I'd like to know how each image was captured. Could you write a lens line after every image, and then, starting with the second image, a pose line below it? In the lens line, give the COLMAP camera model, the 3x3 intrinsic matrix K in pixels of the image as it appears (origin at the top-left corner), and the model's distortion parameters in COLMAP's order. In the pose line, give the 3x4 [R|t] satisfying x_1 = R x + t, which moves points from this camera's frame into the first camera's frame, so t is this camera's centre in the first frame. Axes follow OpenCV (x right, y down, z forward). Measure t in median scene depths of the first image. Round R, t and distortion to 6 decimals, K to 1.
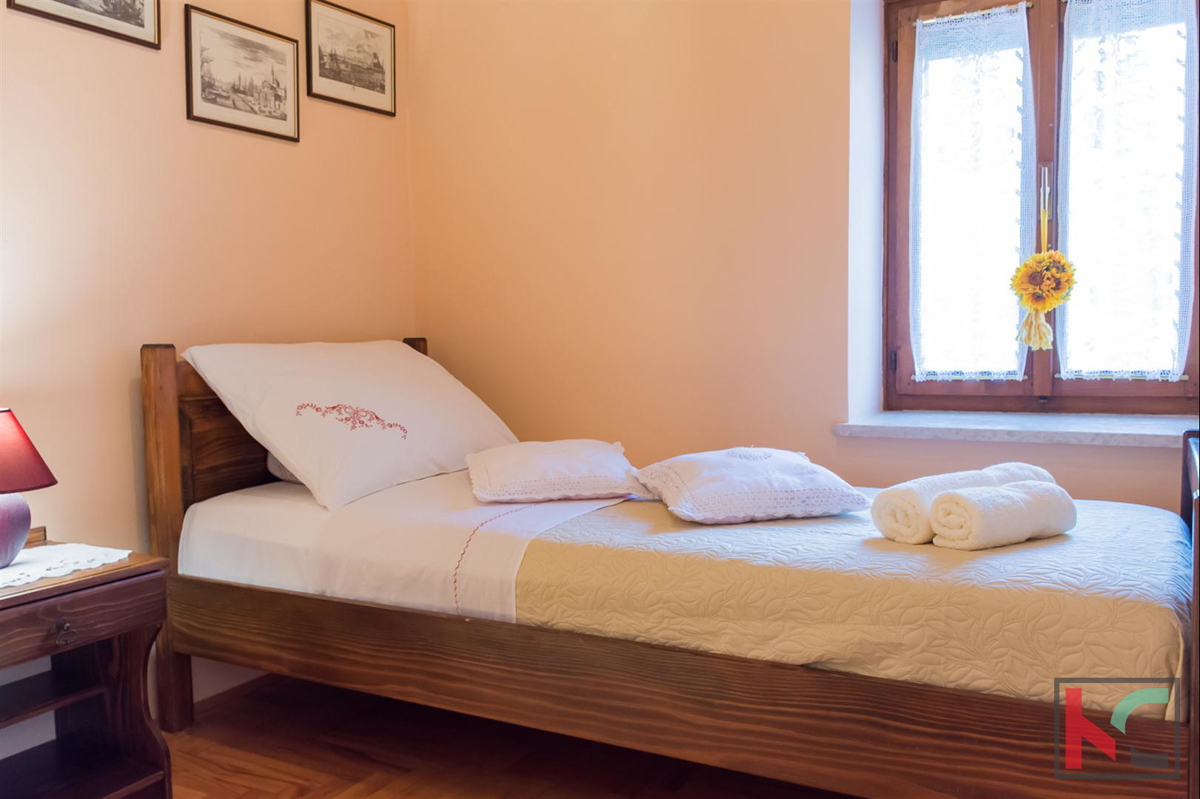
lens RADIAL K [[986.5, 0, 600.0], [0, 986.5, 399.5], [0, 0, 1]] dist [-0.001663, -0.005061]
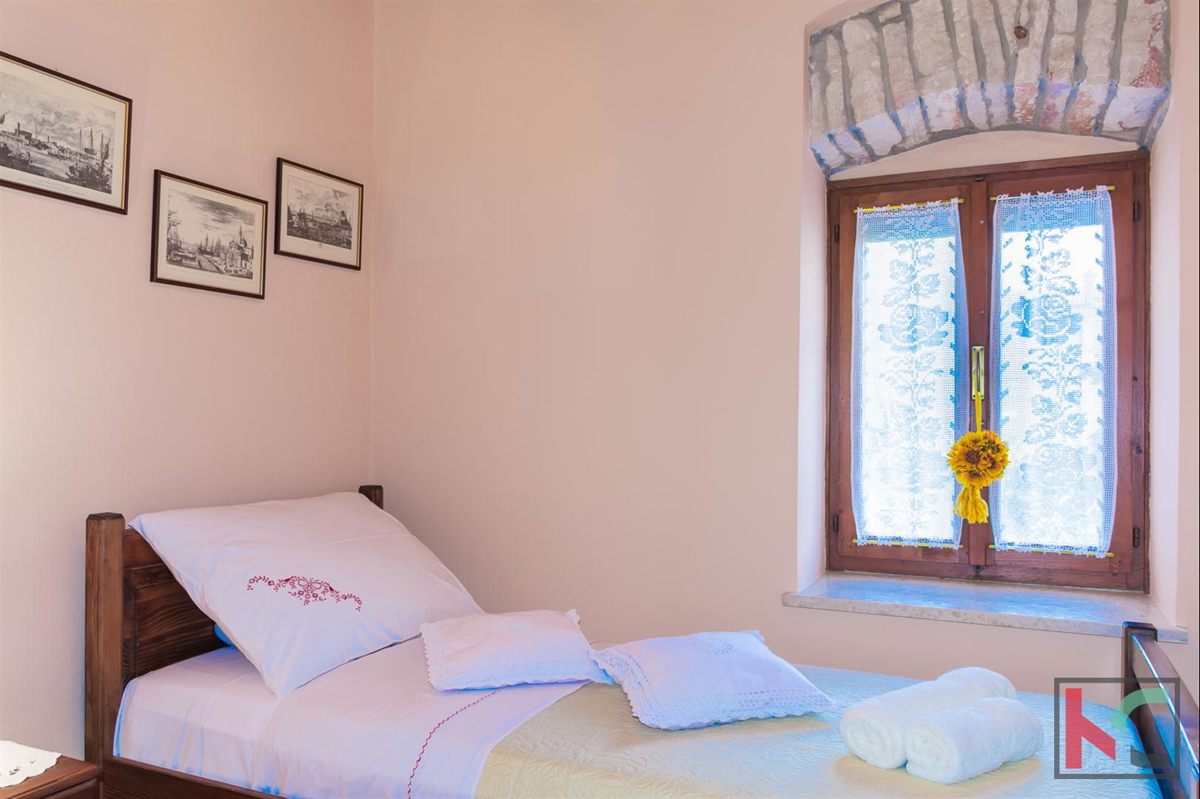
lens RADIAL K [[888.4, 0, 600.0], [0, 888.4, 399.5], [0, 0, 1]] dist [-0.008318, -0.002158]
pose [[0.996973, 0.023542, 0.074101, -0.027636], [-0.017536, 0.996585, -0.080685, -0.100298], [-0.075748, 0.079141, 0.993981, 0.080430]]
